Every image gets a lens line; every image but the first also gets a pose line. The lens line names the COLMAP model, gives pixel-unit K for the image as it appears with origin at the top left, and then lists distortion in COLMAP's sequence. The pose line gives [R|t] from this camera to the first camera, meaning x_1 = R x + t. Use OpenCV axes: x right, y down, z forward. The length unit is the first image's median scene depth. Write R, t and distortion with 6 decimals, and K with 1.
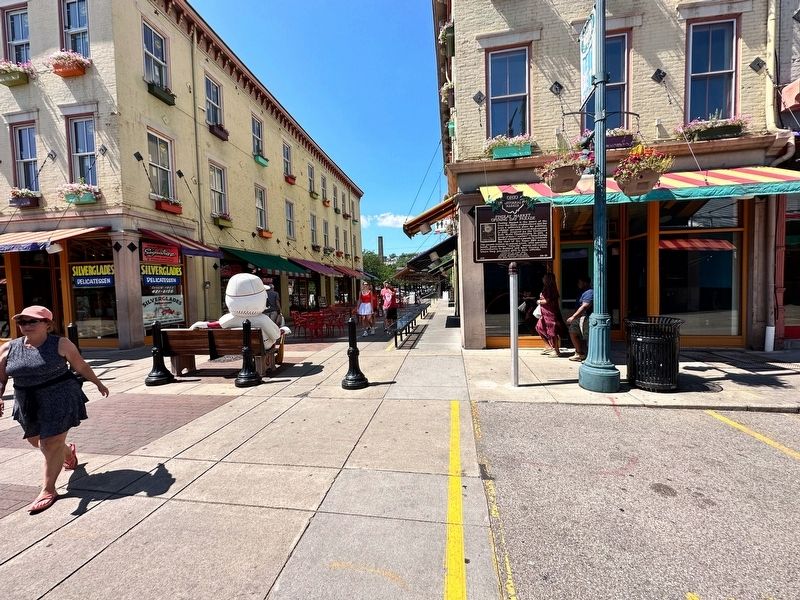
lens RADIAL K [[320.1, 0, 400.0], [0, 320.1, 300.0], [0, 0, 1]] dist [-0.000531, -0.000135]
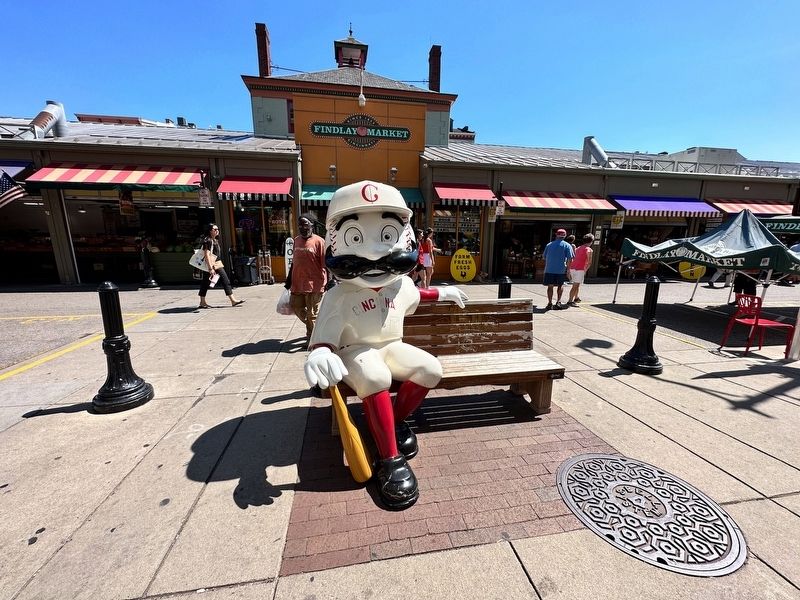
lens RADIAL K [[320.1, 0, 400.0], [0, 320.1, 300.0], [0, 0, 1]] dist [-0.000531, -0.000135]
pose [[-0.946117, 0.085757, -0.312263, -0.576274], [0.010807, 0.972121, 0.234229, -0.037338], [0.323645, 0.218234, -0.920667, 2.147351]]
